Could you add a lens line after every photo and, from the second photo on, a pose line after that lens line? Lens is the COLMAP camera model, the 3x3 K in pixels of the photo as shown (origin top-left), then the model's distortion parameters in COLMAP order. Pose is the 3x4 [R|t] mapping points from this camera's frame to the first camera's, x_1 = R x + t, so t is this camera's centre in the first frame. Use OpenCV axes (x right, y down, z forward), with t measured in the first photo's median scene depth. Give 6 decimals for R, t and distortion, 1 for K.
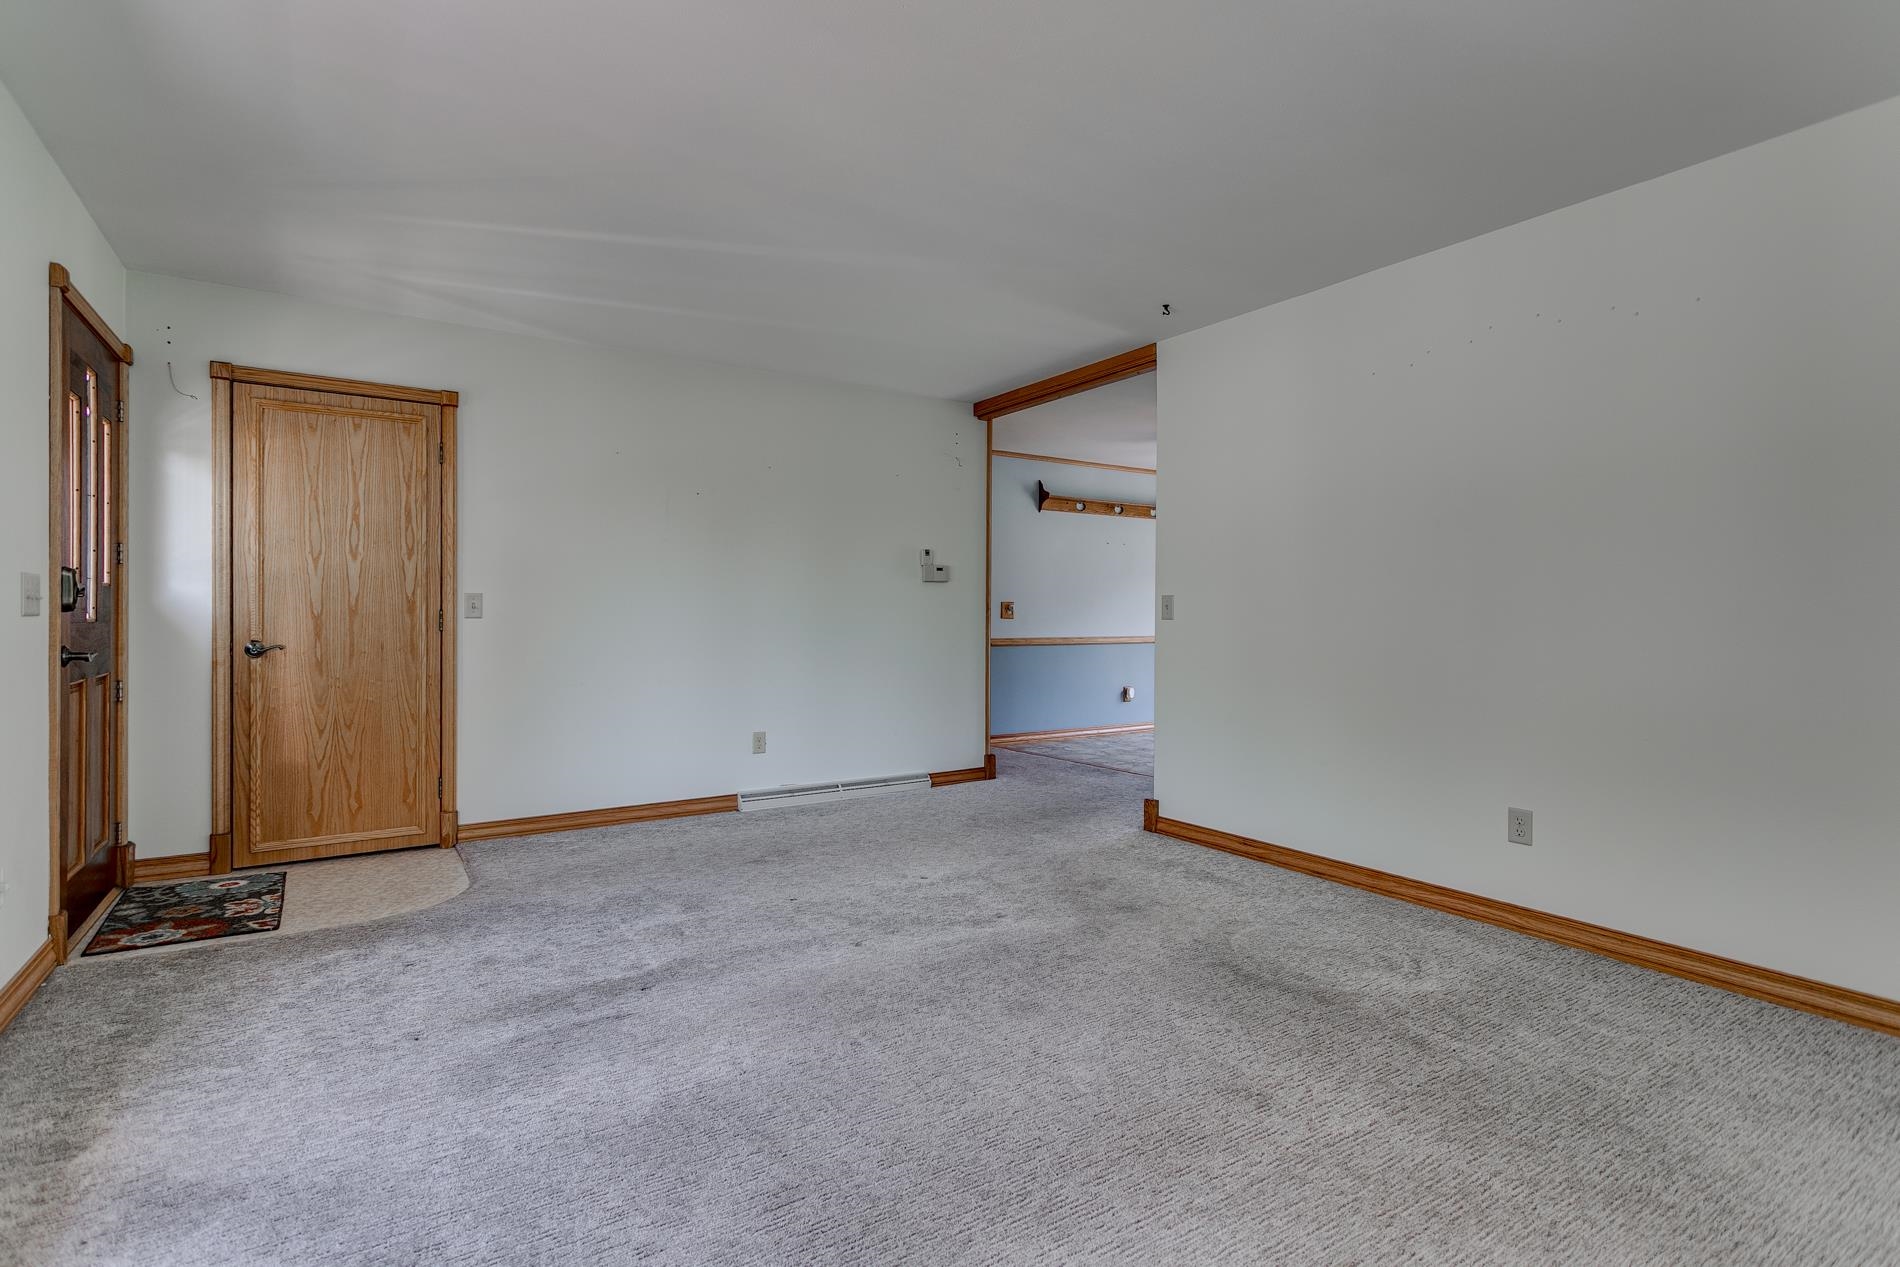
lens RADIAL K [[901.3, 0, 926.7], [0, 901.3, 615.2], [0, 0, 1]] dist [0.008770, 0.000788]
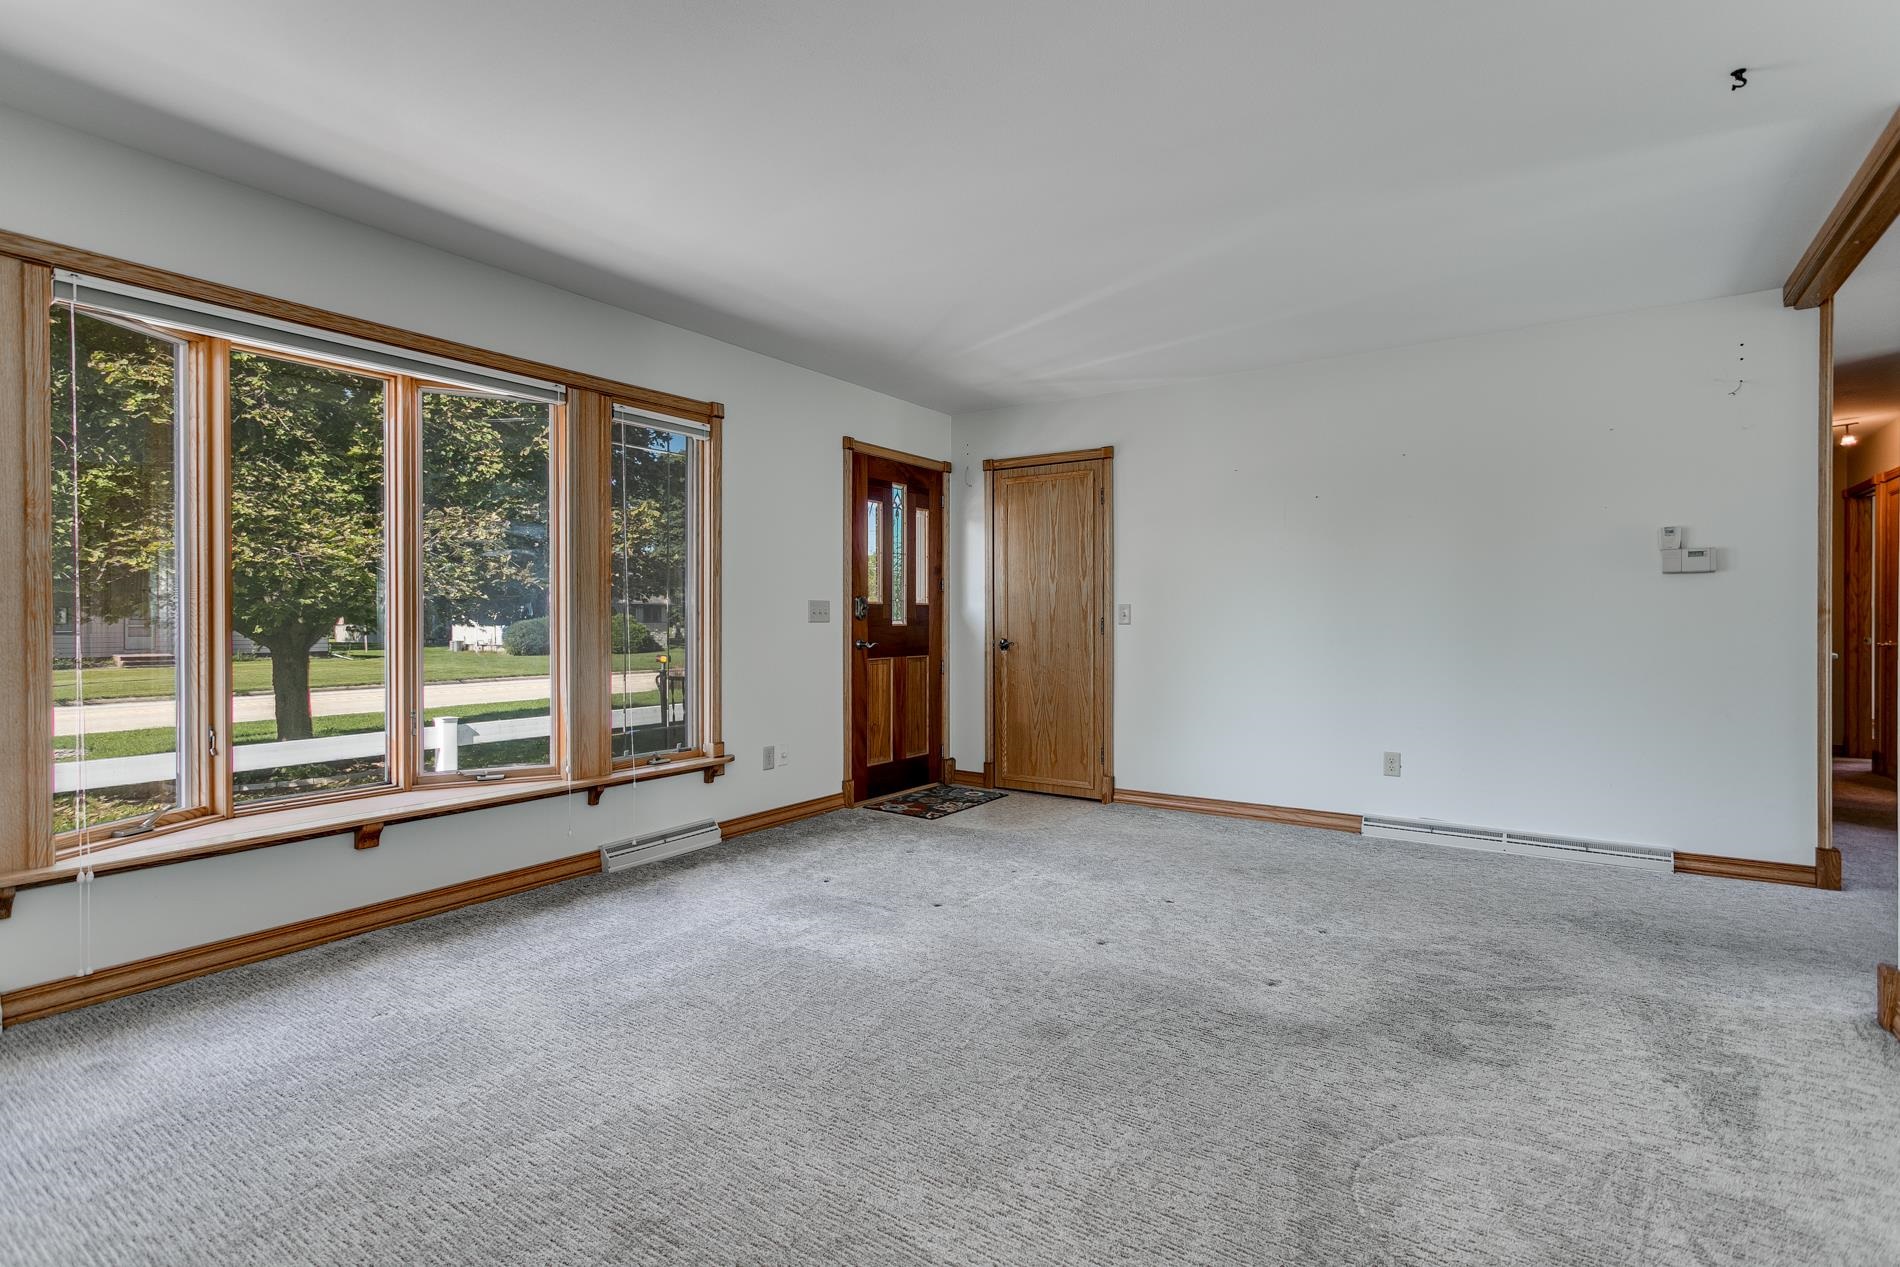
lens RADIAL K [[909.8, 0, 1003.3], [0, 909.8, 615.9], [0, 0, 1]] dist [0.006131, 0.001002]
pose [[0.412750, -0.008754, -0.910802, 0.617242], [-0.000757, 0.999950, -0.009954, 0.004945], [0.910844, 0.004798, 0.412722, 0.356643]]
